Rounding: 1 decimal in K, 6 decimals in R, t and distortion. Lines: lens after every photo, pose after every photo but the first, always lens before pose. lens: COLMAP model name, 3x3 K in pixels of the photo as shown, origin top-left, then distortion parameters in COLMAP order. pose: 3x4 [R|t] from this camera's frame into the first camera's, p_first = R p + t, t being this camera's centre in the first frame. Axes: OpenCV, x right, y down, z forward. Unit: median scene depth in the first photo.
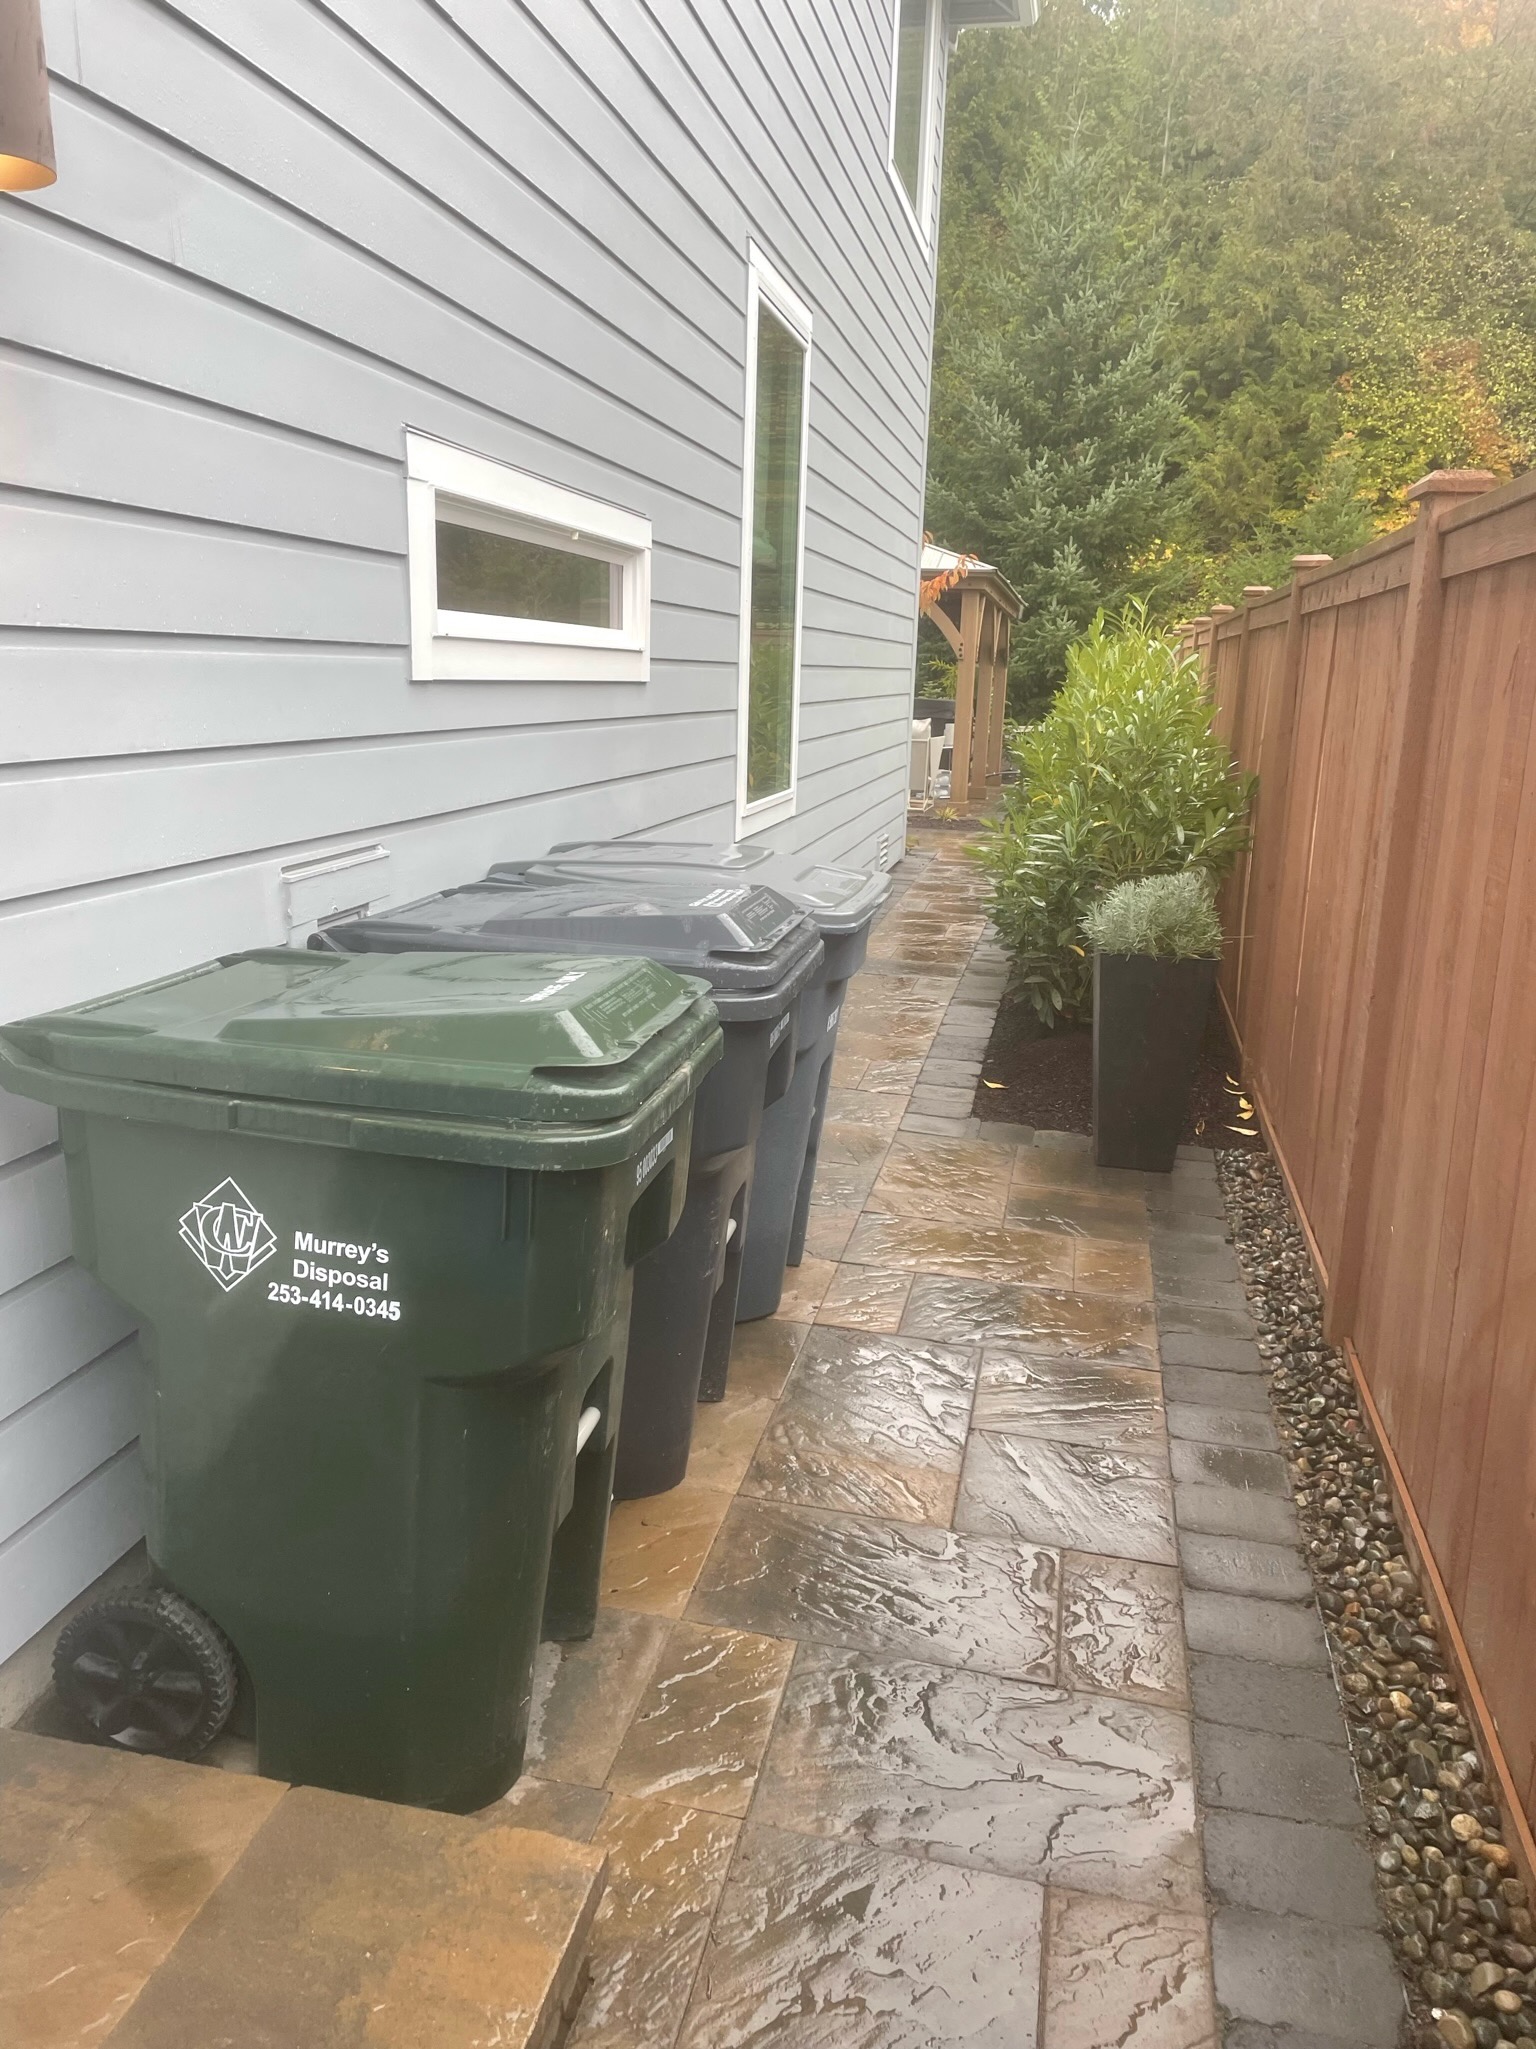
lens RADIAL K [[1540.6, 0, 738.9], [0, 1540.6, 1032.1], [0, 0, 1]] dist [0.086457, -0.107683]
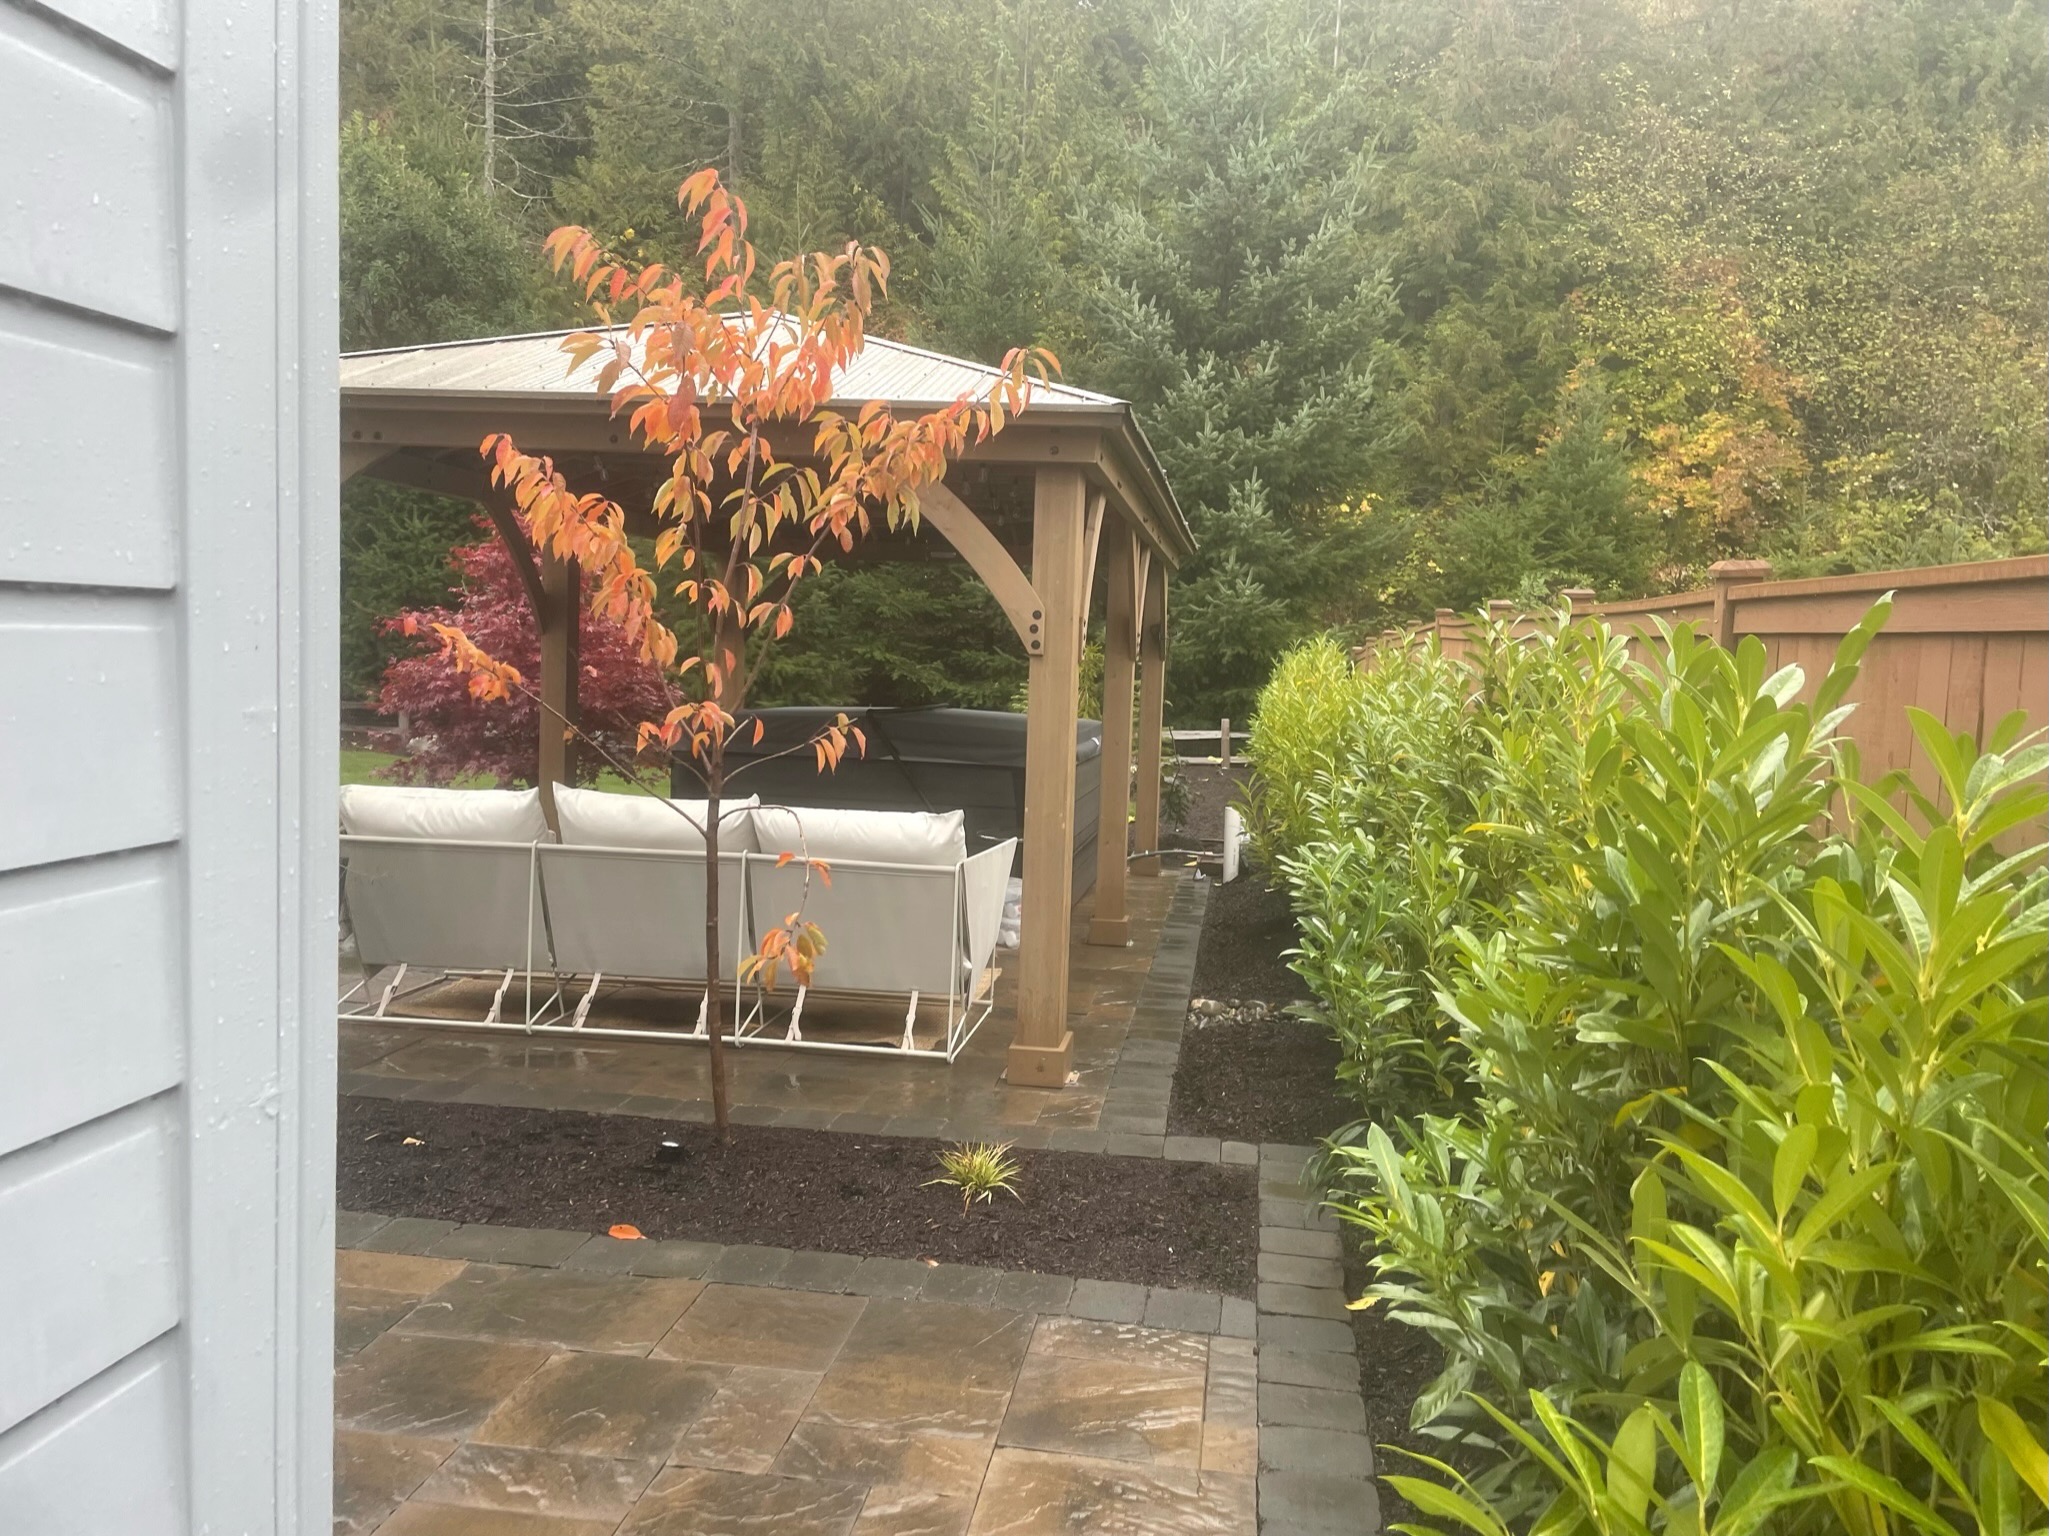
lens RADIAL K [[1540.6, 0, 1049.2], [0, 1540.6, 755.2], [0, 0, 1]] dist [0.086457, -0.107683]
pose [[0.995831, -0.000763, 0.091214, 0.050240], [0.014806, 0.988056, -0.153380, -0.072011], [-0.090008, 0.154091, 0.983949, 0.289269]]
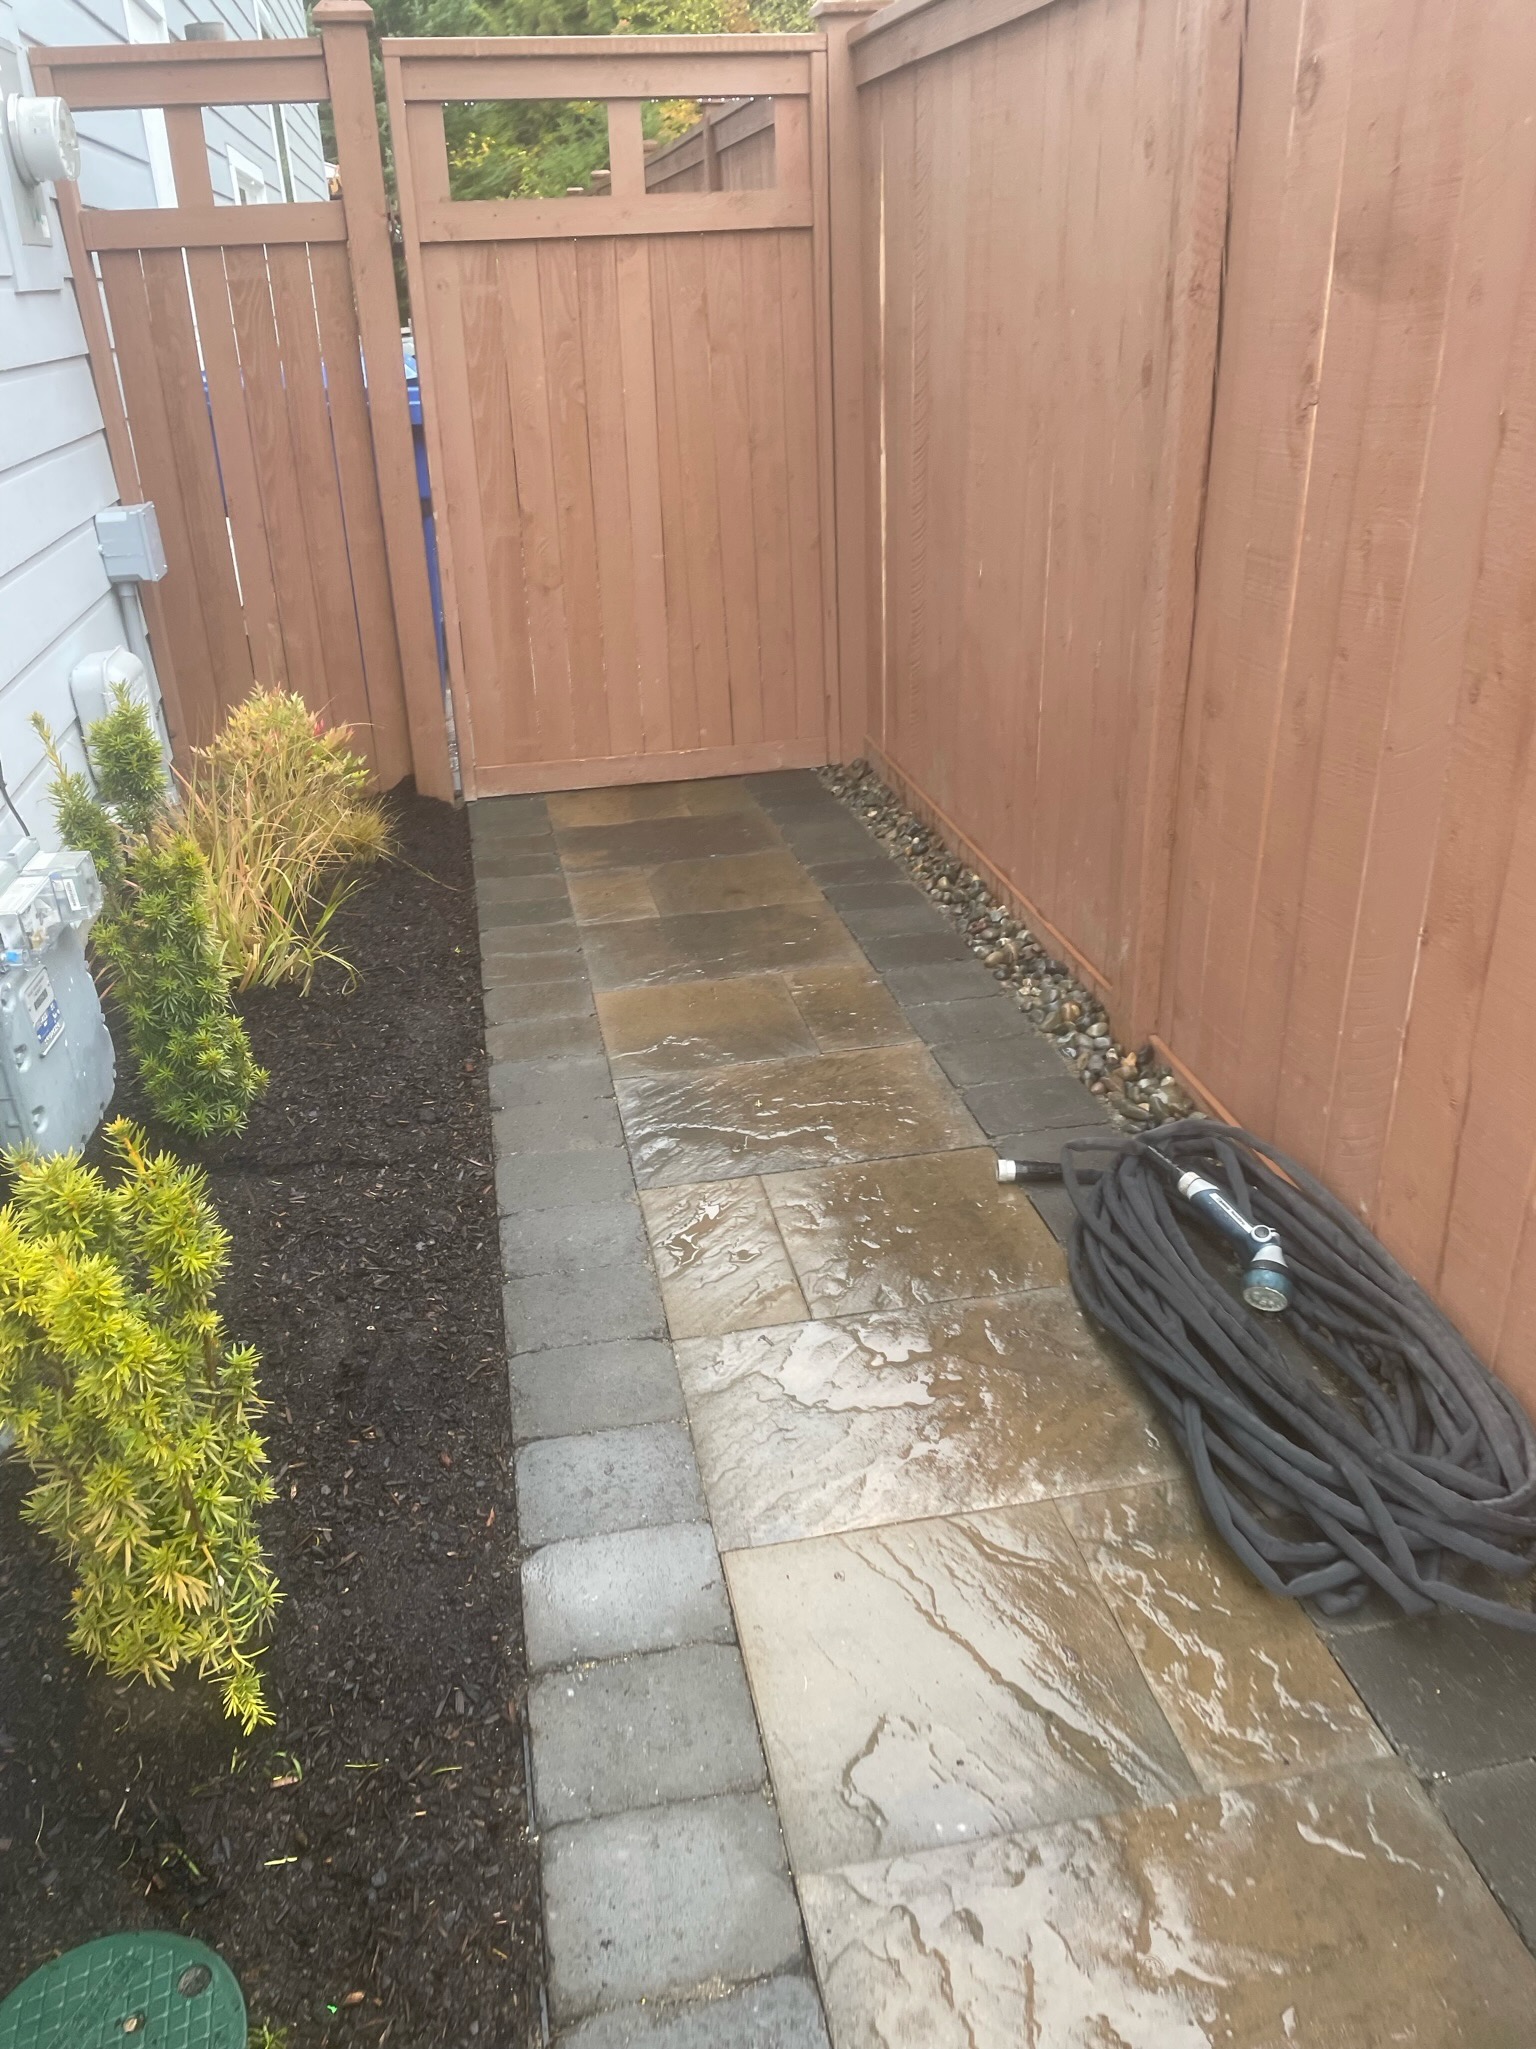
lens RADIAL K [[1540.6, 0, 749.0], [0, 1540.6, 1031.5], [0, 0, 1]] dist [0.086457, -0.107683]
pose [[0.916733, -0.229270, 0.327164, -0.047454], [0.153536, 0.958230, 0.241292, 0.040556], [-0.368819, -0.170969, 0.913642, -0.146222]]
